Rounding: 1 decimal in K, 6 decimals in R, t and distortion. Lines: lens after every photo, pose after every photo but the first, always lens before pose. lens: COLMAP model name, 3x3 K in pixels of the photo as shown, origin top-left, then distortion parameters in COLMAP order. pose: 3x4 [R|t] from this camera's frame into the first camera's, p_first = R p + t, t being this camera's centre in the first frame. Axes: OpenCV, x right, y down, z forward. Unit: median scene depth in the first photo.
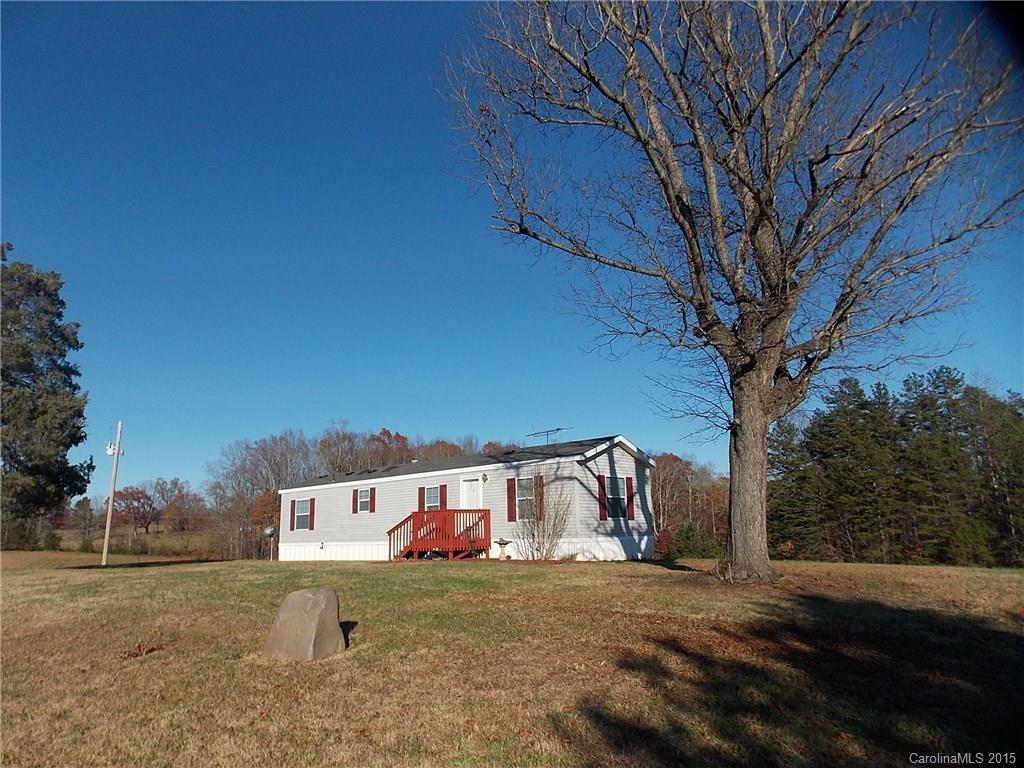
lens RADIAL K [[680.6, 0, 512.5], [0, 680.6, 380.5], [0, 0, 1]] dist [0.001728, 0.001303]
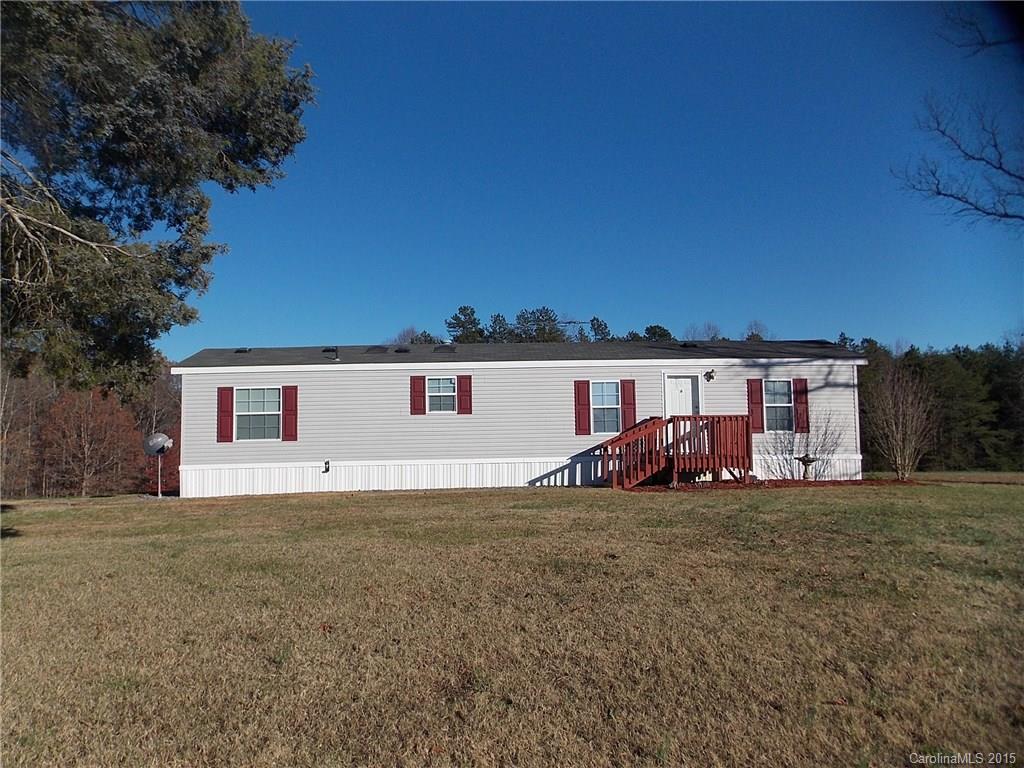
lens RADIAL K [[680.6, 0, 512.2], [0, 680.6, 388.8], [0, 0, 1]] dist [0.001728, 0.001303]
pose [[0.694311, 0.089771, 0.714054, -0.760571], [-0.158688, 0.986866, 0.030232, 0.176264], [-0.701961, -0.134302, 0.699438, 0.650131]]
